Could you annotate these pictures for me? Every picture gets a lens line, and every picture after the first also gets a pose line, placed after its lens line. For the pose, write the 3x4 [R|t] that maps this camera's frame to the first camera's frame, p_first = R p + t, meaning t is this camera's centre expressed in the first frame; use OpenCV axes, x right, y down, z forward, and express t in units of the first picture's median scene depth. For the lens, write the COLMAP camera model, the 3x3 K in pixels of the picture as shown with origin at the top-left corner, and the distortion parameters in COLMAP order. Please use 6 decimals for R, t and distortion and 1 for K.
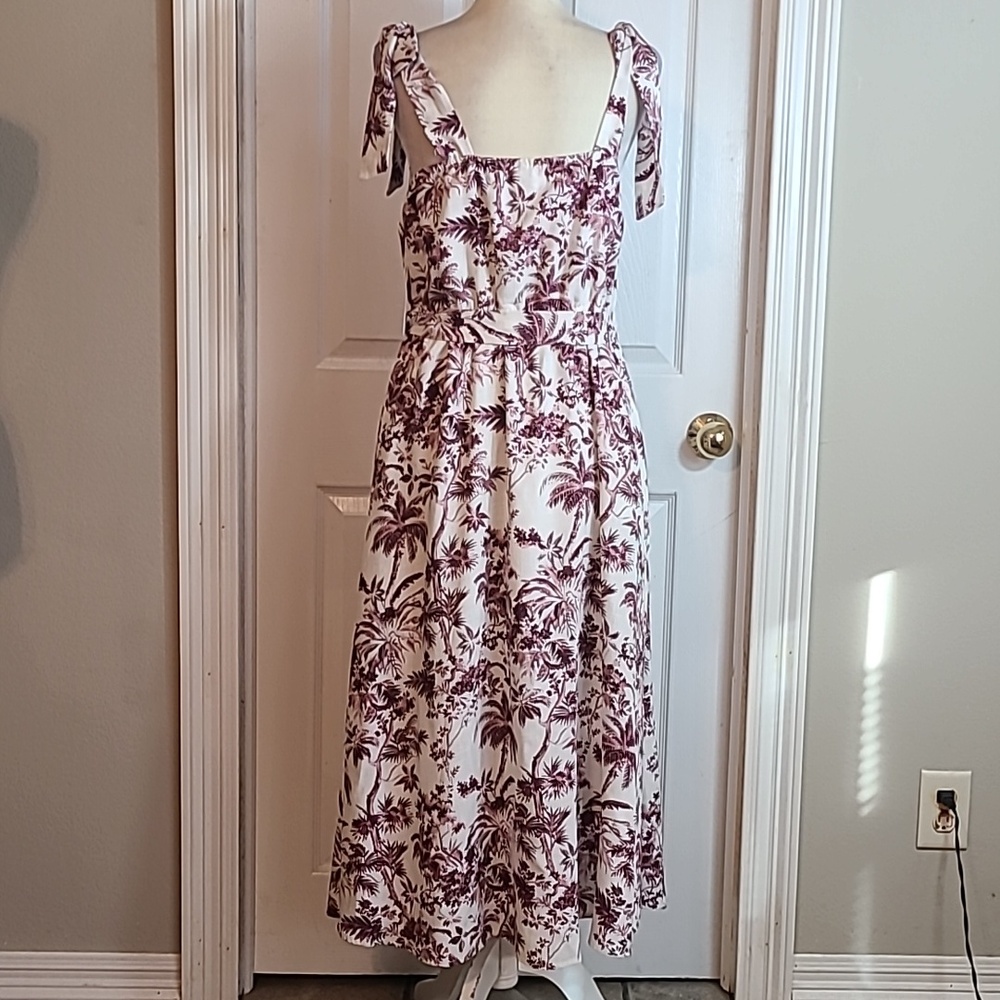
lens RADIAL K [[2103.4, 0, 500.0], [0, 2103.4, 500.0], [0, 0, 1]] dist [0.082634, 0.320165]
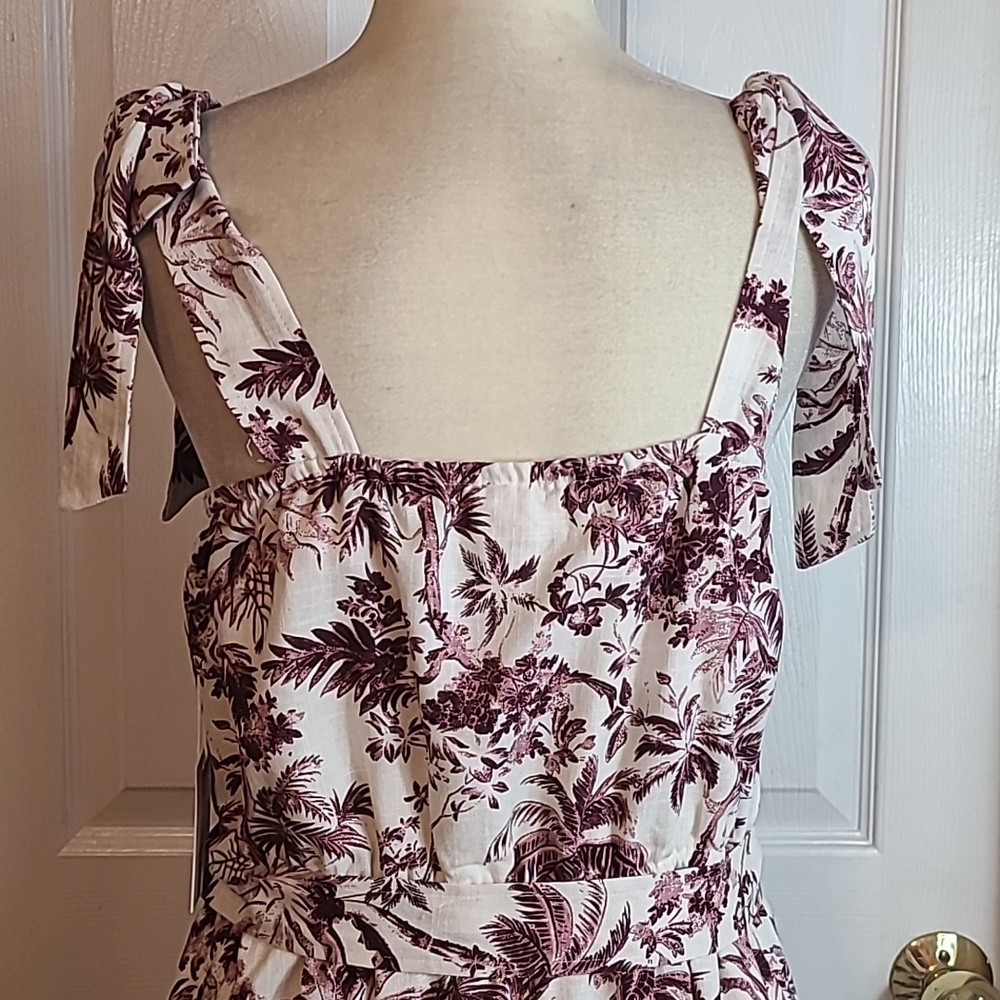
lens RADIAL K [[2103.4, 0, 500.0], [0, 2103.4, 500.0], [0, 0, 1]] dist [0.082634, 0.320165]
pose [[0.999790, -0.016678, -0.011910, 0.014794], [0.016279, 0.999329, -0.032813, -0.142796], [0.012449, 0.032613, 0.999391, 0.645461]]
